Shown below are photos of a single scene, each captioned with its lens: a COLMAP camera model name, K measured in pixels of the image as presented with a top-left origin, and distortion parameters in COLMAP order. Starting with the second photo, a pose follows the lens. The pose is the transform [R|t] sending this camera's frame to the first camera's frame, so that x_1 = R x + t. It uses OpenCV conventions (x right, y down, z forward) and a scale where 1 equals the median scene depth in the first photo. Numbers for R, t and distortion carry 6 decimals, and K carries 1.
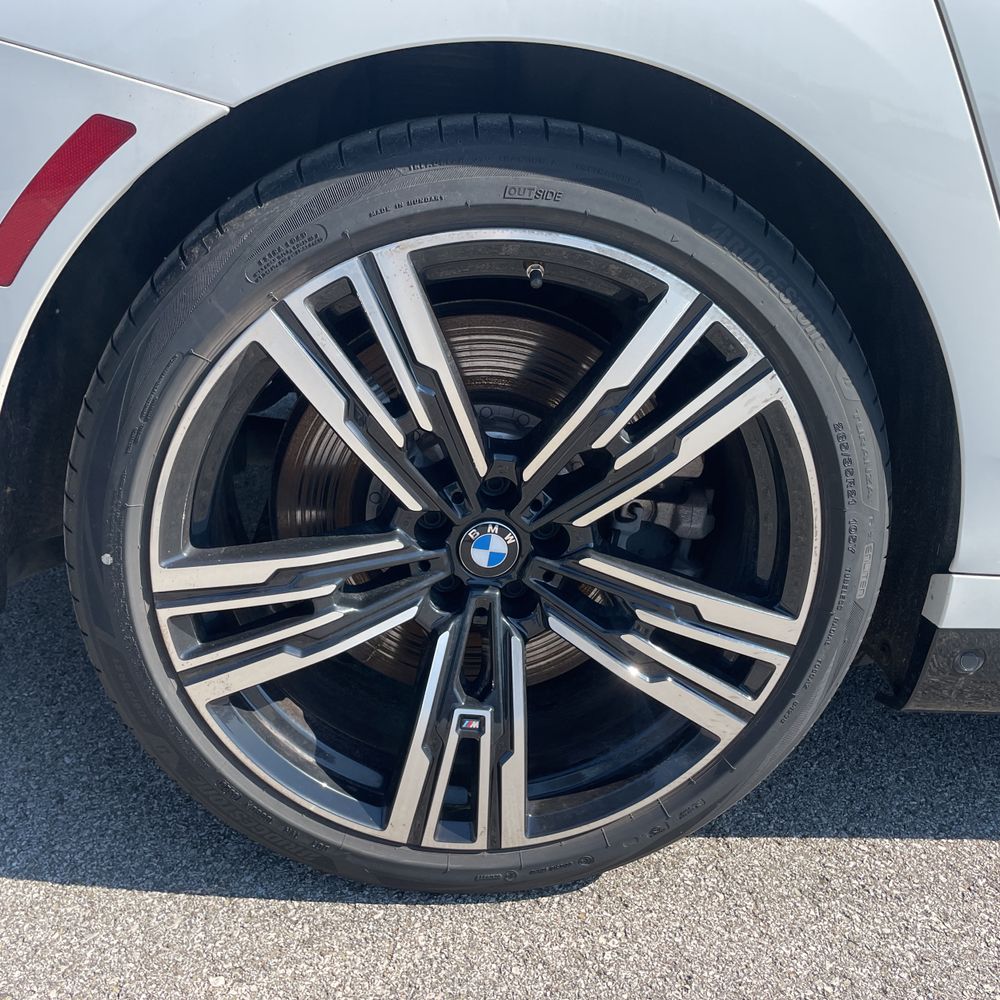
lens RADIAL K [[996.7, 0, 496.8], [0, 996.7, 502.9], [0, 0, 1]] dist [0.034554, 0.000000]
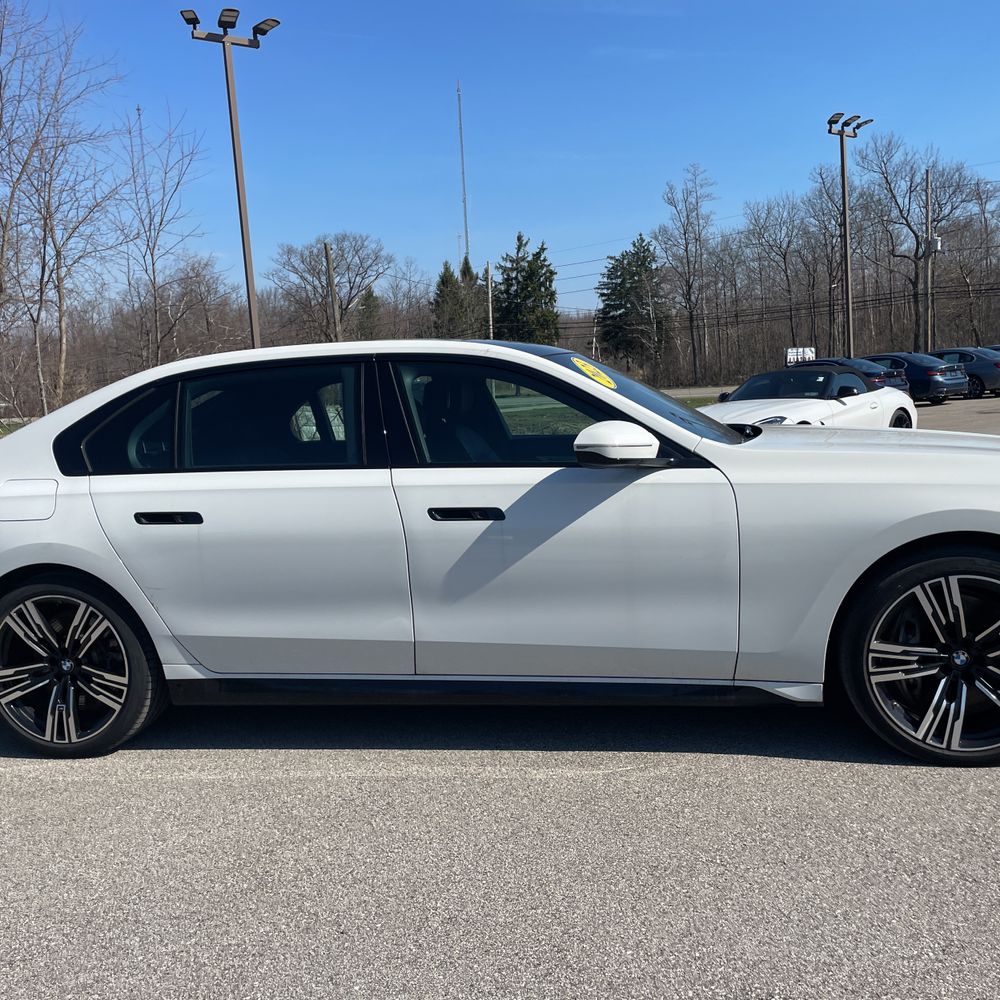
lens RADIAL K [[996.7, 0, 505.0], [0, 996.7, 489.4], [0, 0, 1]] dist [0.034554, 0.000000]
pose [[0.946572, 0.155901, -0.282304, -0.653176], [-0.215385, 0.957143, -0.193615, 0.533151], [0.240021, 0.244074, 0.939584, -3.029979]]
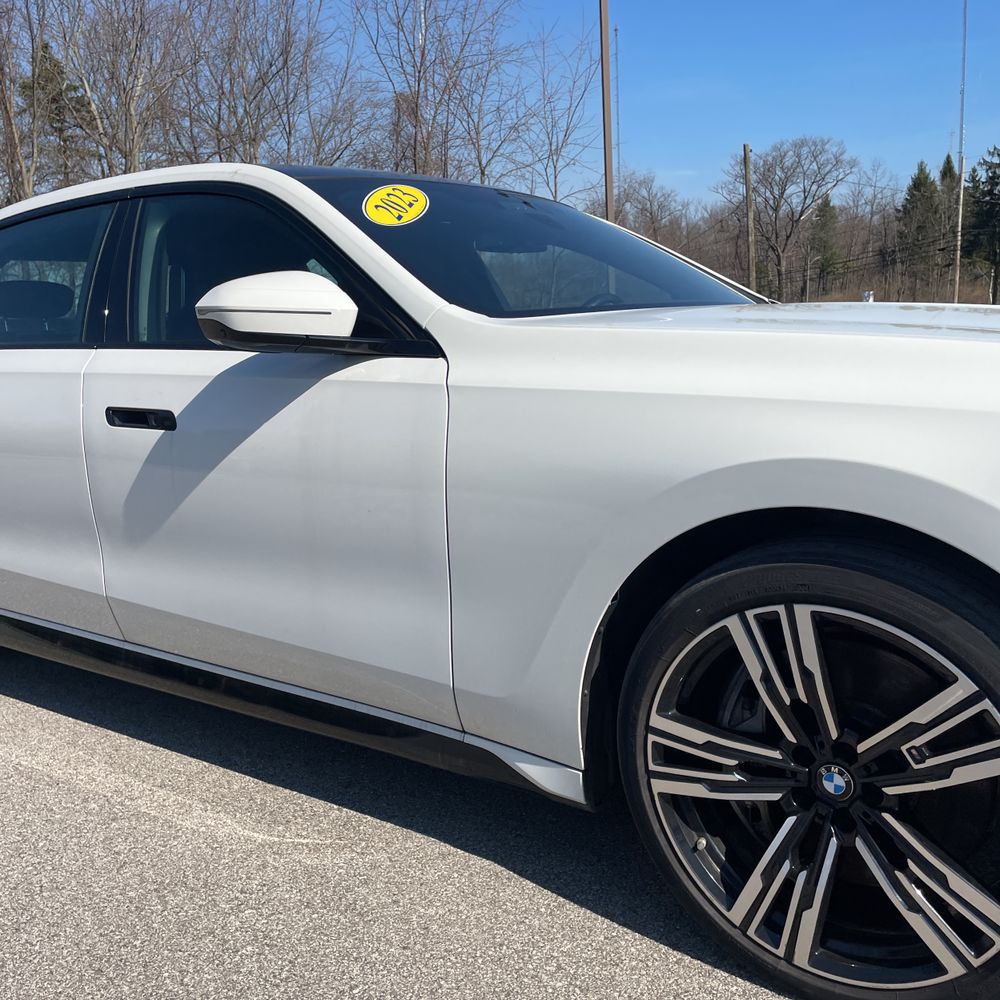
lens RADIAL K [[996.7, 0, 494.8], [0, 996.7, 498.9], [0, 0, 1]] dist [0.034554, 0.000000]
pose [[0.722916, 0.254807, -0.642236, 0.553521], [-0.322741, 0.946409, 0.012202, -0.244376], [0.610927, 0.198455, 0.766410, -0.735643]]
